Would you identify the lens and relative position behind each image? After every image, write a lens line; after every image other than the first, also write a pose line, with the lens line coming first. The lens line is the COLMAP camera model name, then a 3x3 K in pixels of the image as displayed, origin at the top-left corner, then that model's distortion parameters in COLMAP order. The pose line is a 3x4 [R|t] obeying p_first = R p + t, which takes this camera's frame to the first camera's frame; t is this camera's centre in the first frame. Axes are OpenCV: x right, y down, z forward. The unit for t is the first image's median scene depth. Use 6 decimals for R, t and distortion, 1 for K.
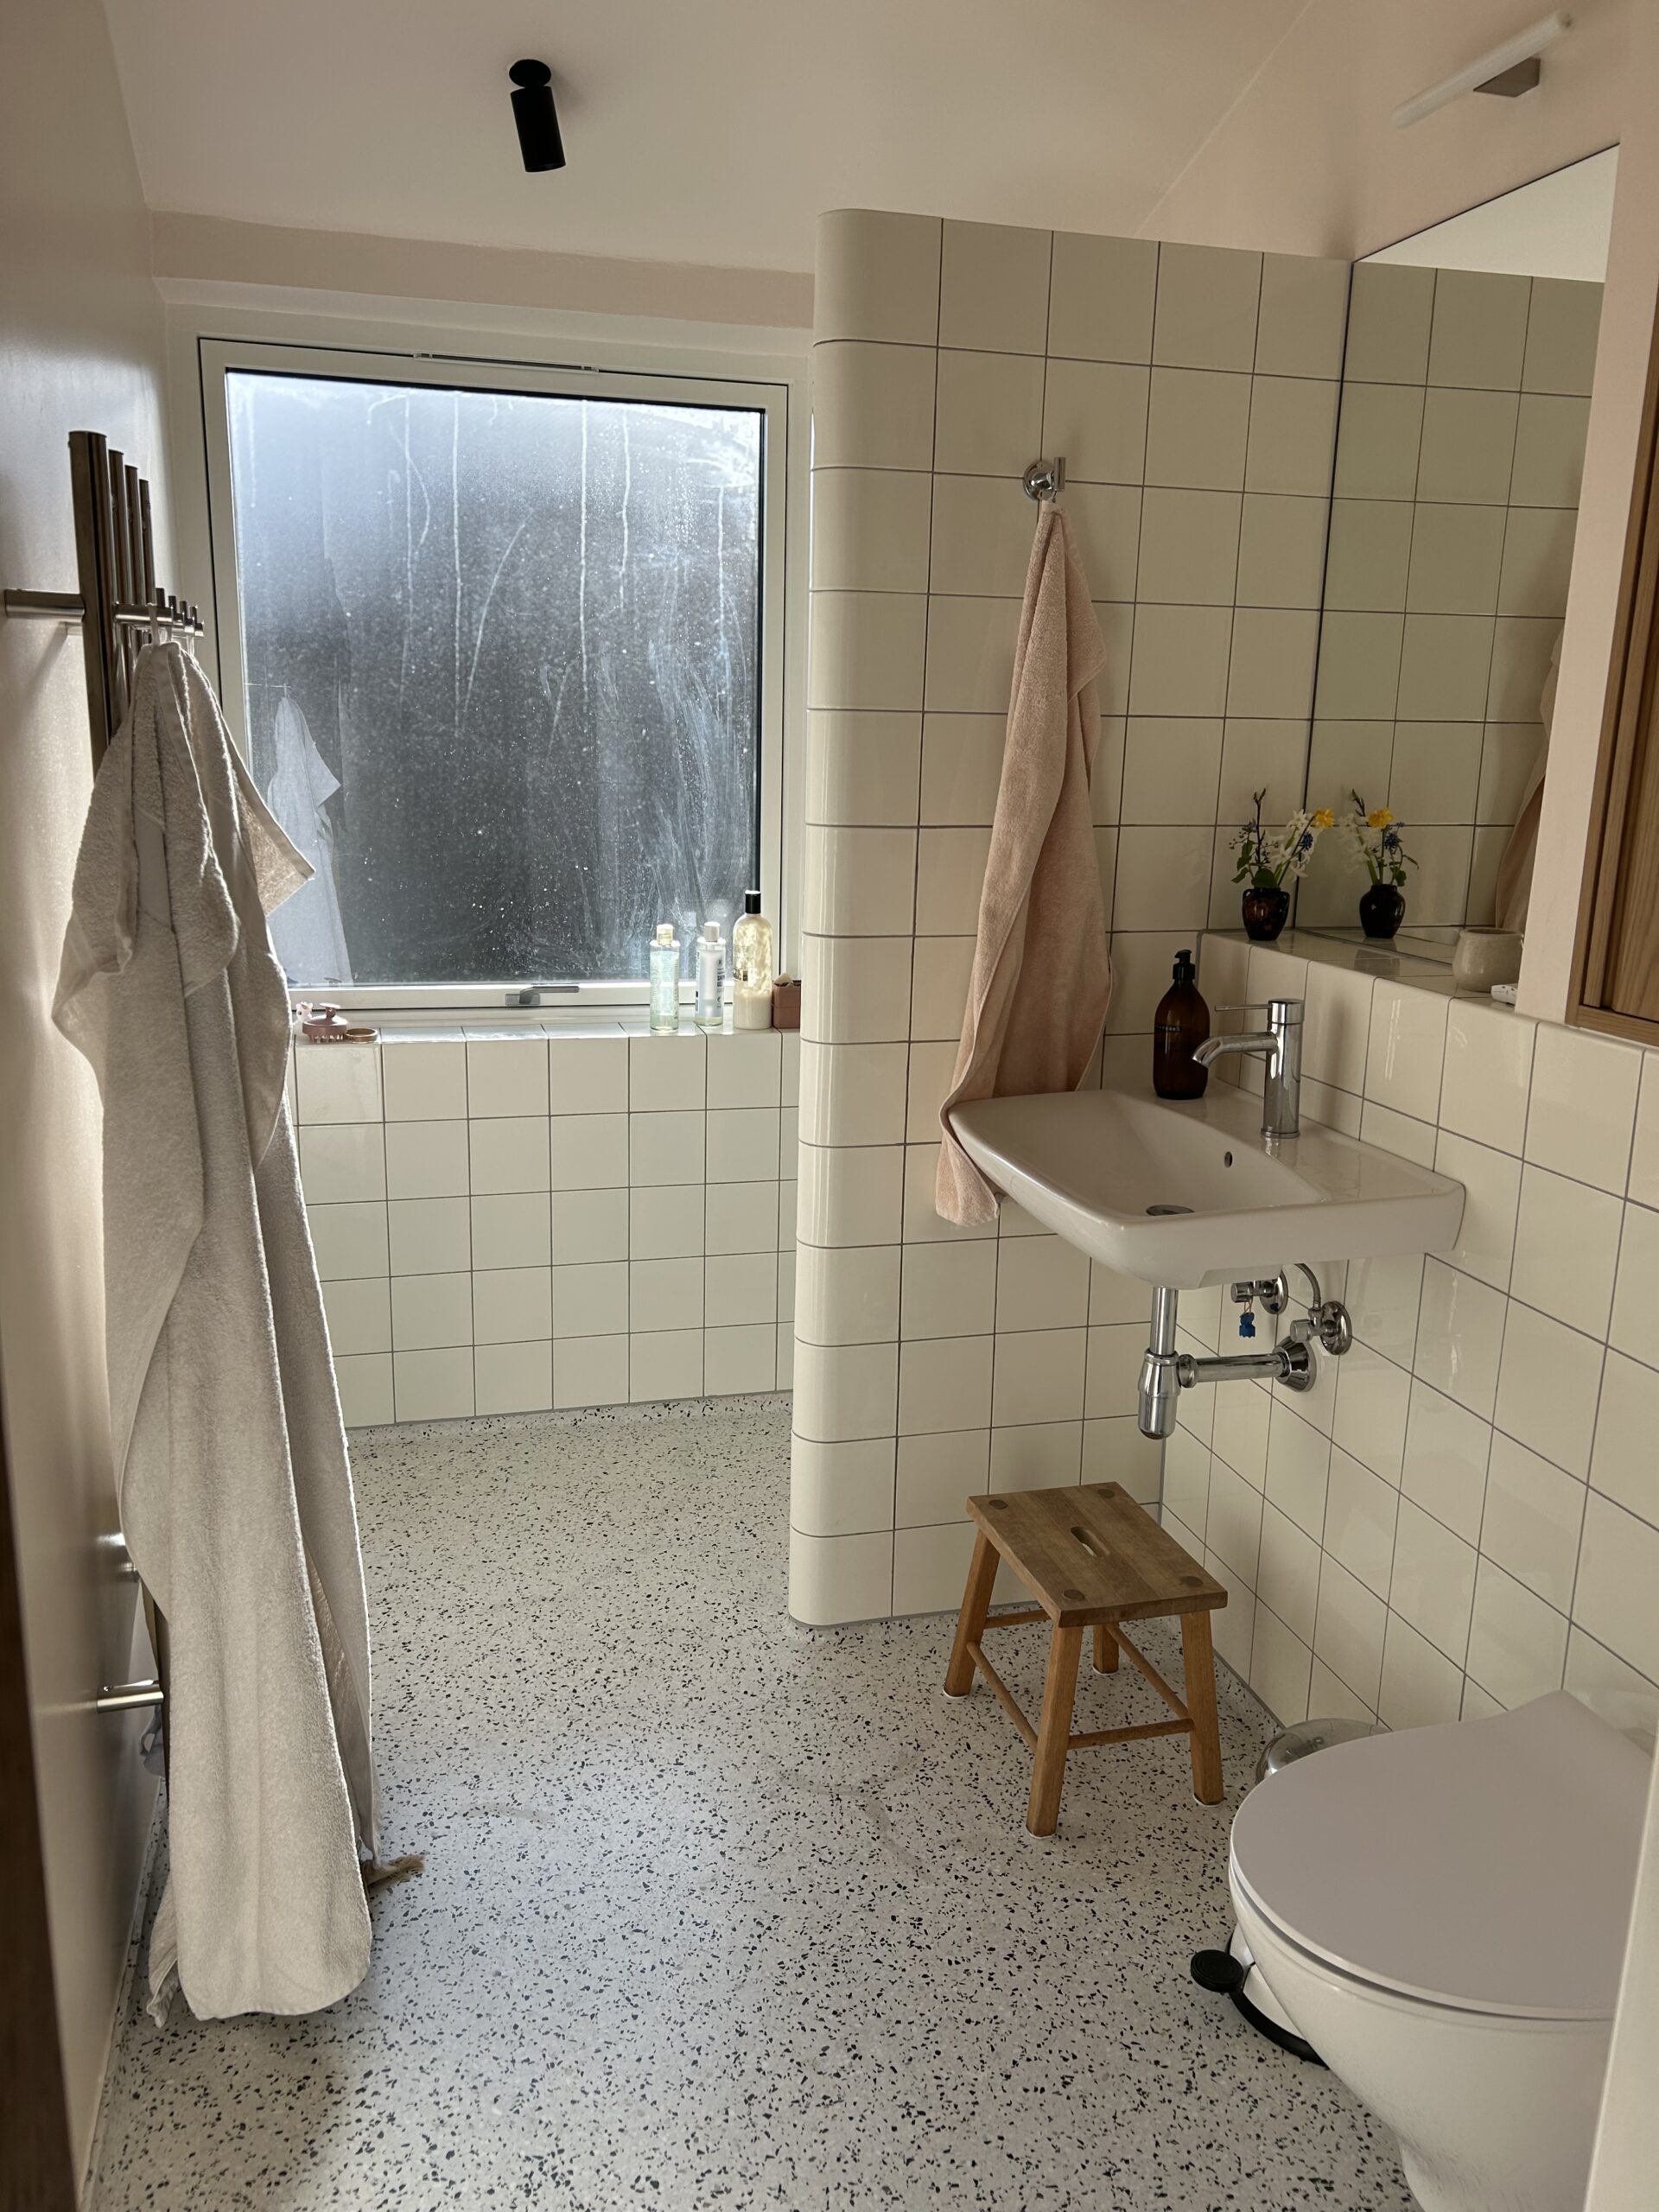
lens RADIAL K [[1692.9, 0, 825.4], [0, 1692.9, 1104.3], [0, 0, 1]] dist [0.040831, -0.020365]
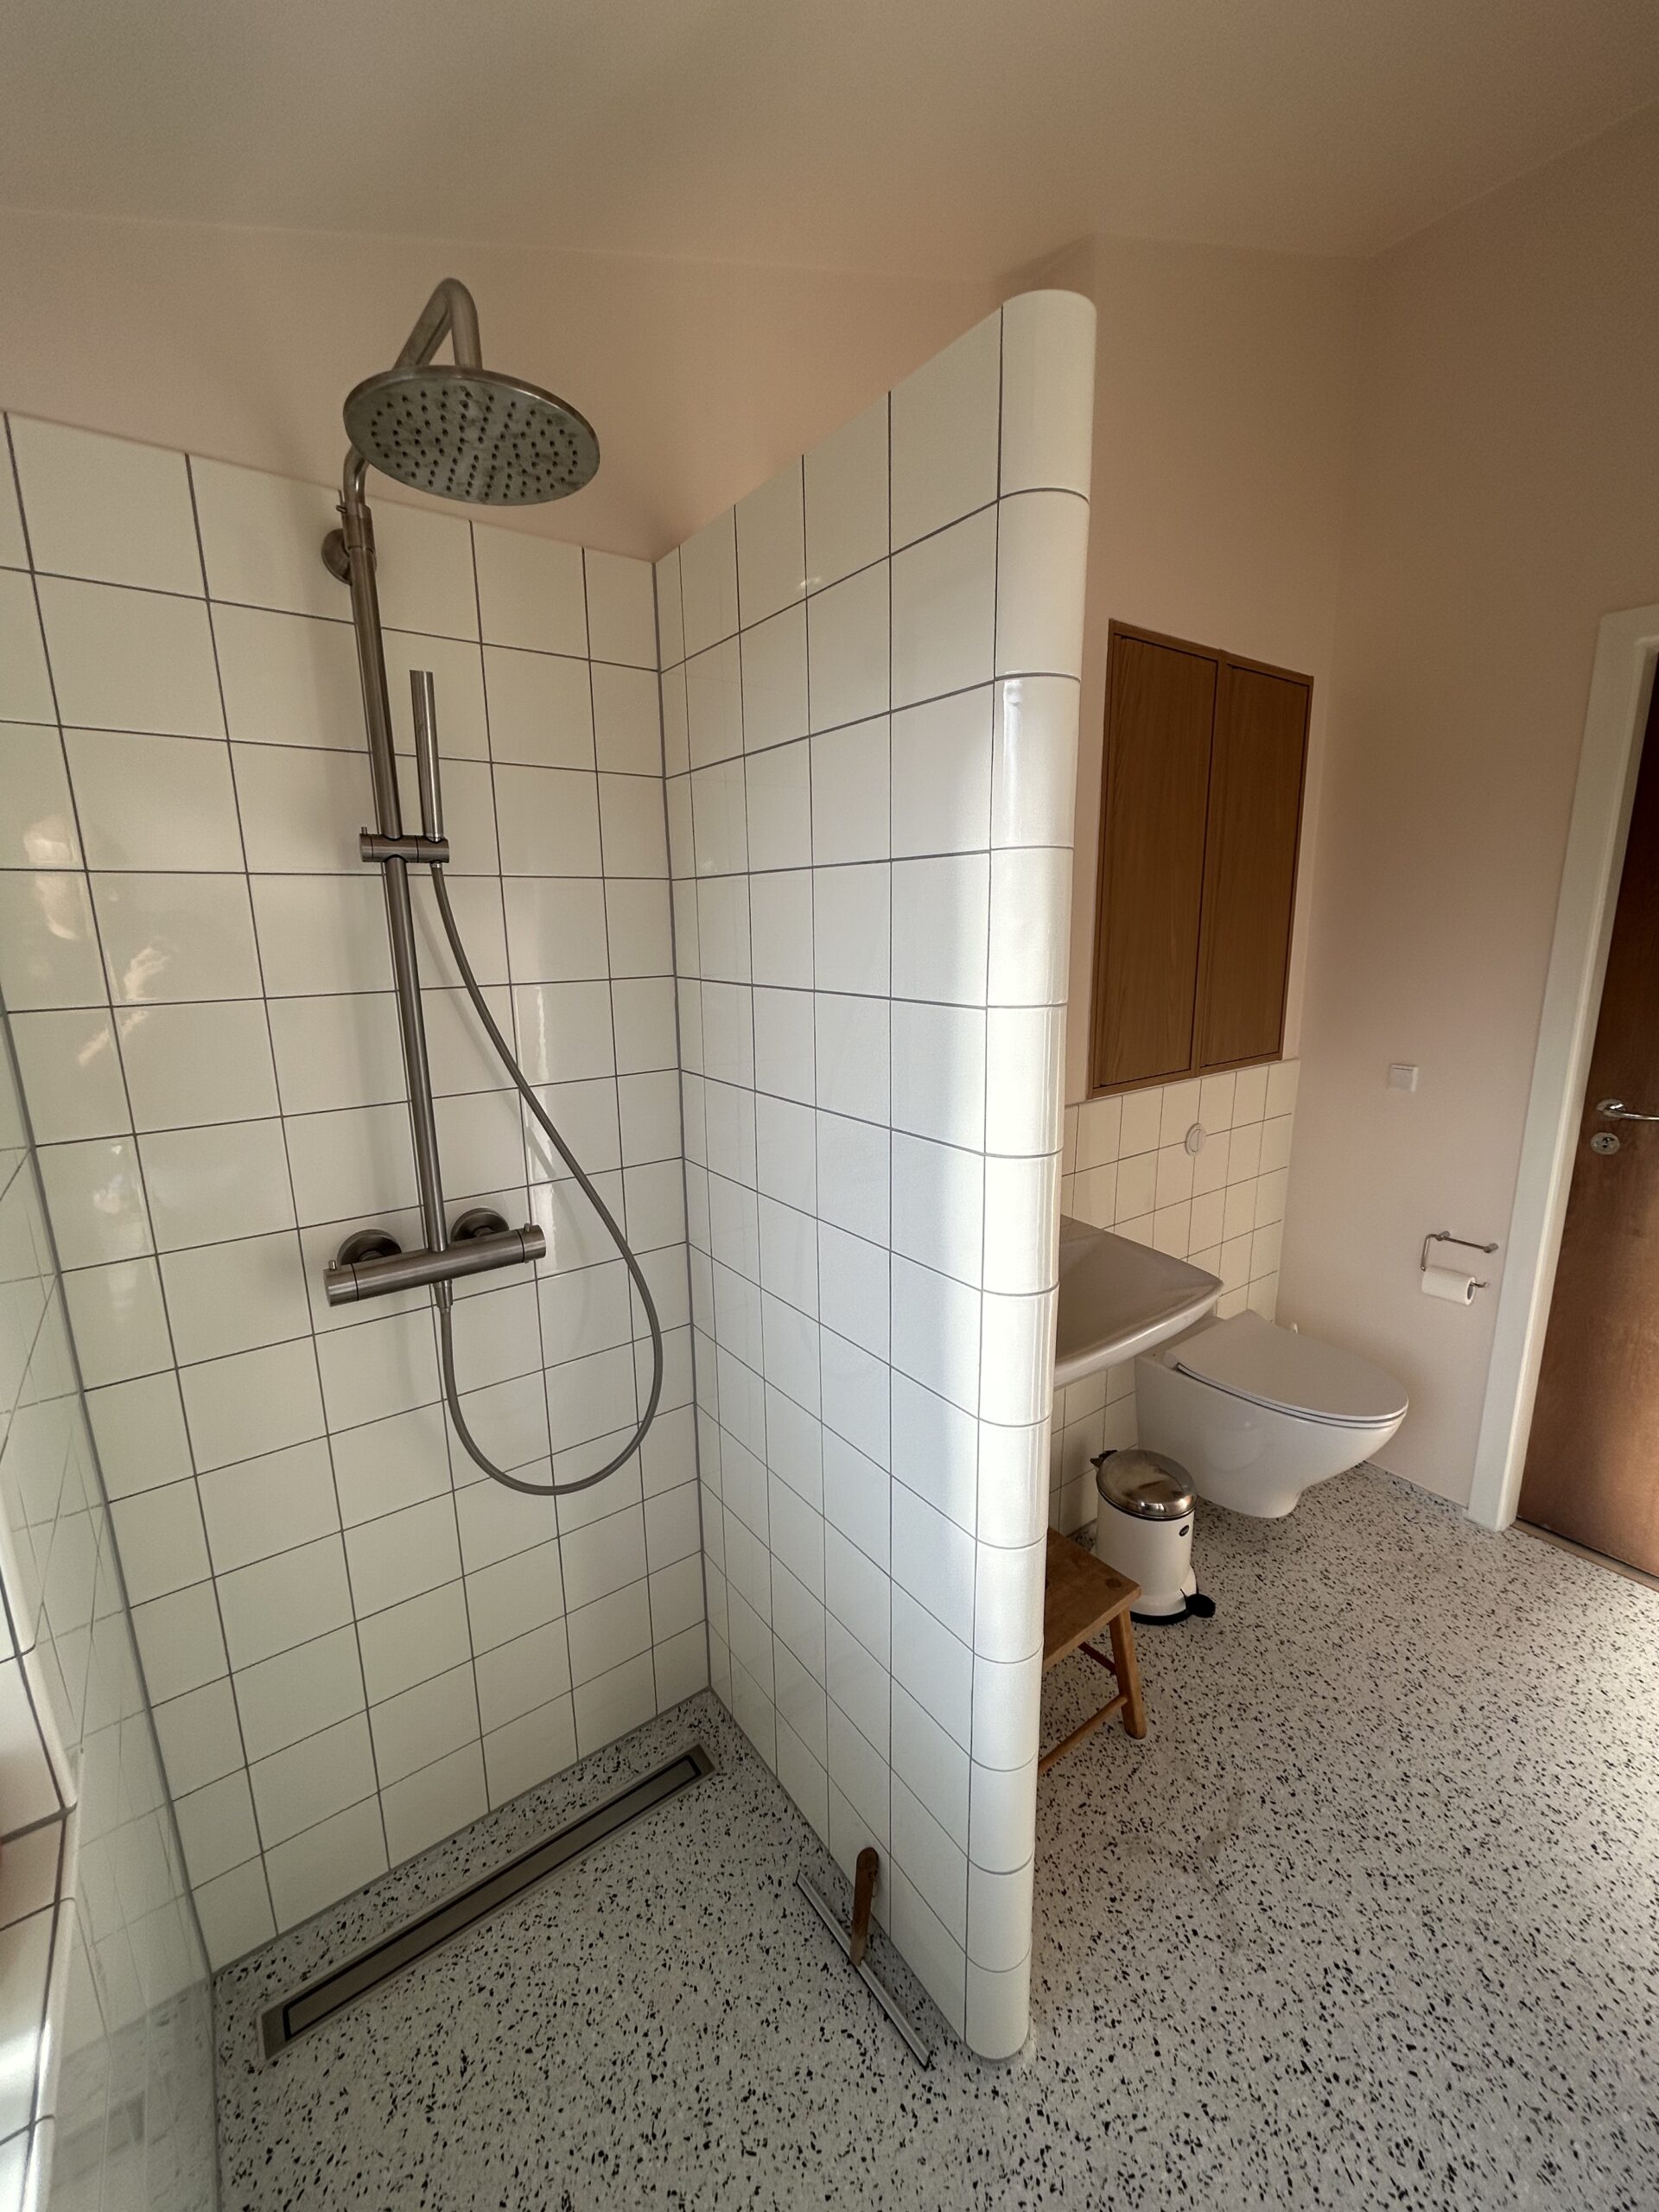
lens RADIAL K [[875.7, 0, 829.4], [0, 875.7, 1096.8], [0, 0, 1]] dist [-0.000751, -0.000877]
pose [[-0.358041, -0.208452, 0.910140, -0.359663], [0.213933, 0.930515, 0.297278, -0.367978], [-0.908867, 0.301146, -0.288568, 1.348520]]
